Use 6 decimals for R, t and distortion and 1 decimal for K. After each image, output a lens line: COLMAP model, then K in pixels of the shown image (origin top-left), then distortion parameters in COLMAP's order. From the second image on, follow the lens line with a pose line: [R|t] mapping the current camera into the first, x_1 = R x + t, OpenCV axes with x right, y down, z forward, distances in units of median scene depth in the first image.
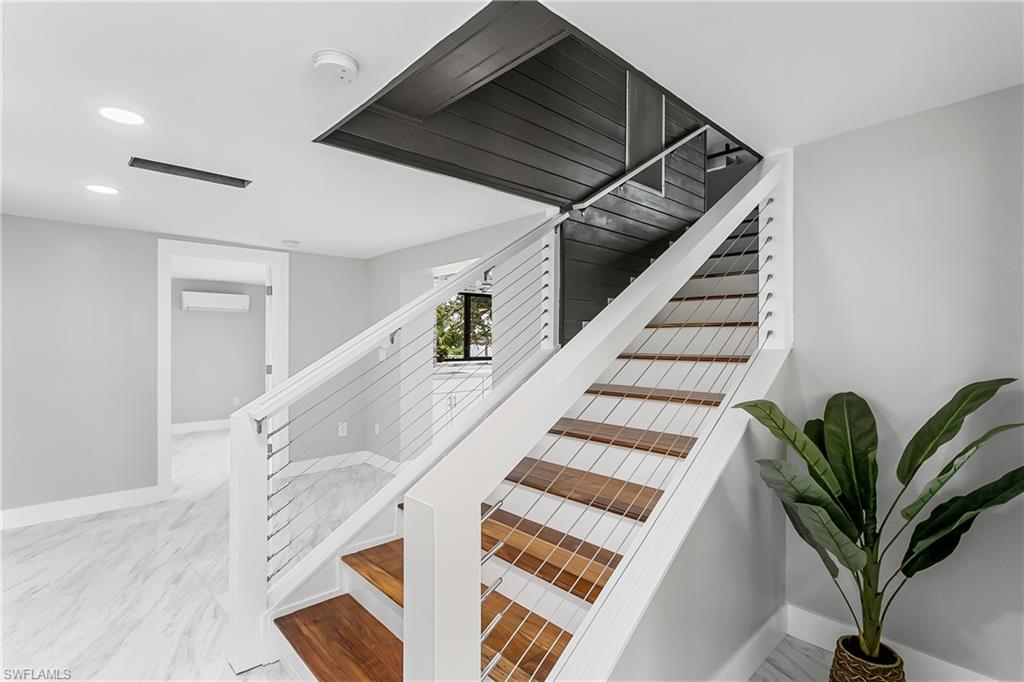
lens RADIAL K [[492.5, 0, 512.8], [0, 492.5, 337.7], [0, 0, 1]] dist [0.000124, -0.000255]
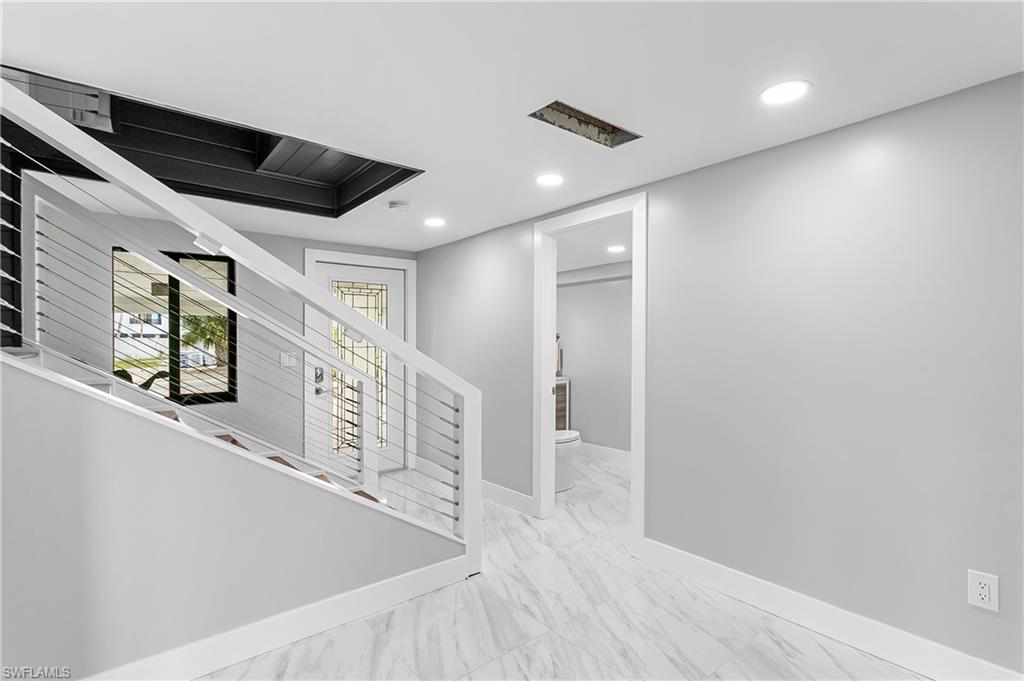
lens RADIAL K [[492.5, 0, 512.8], [0, 492.5, 337.2], [0, 0, 1]] dist [0.000124, -0.000255]
pose [[-0.998017, -0.000357, 0.062948, -0.617995], [-0.001301, 0.999887, -0.014964, 0.029121], [-0.062936, -0.015016, -0.997905, 1.939172]]
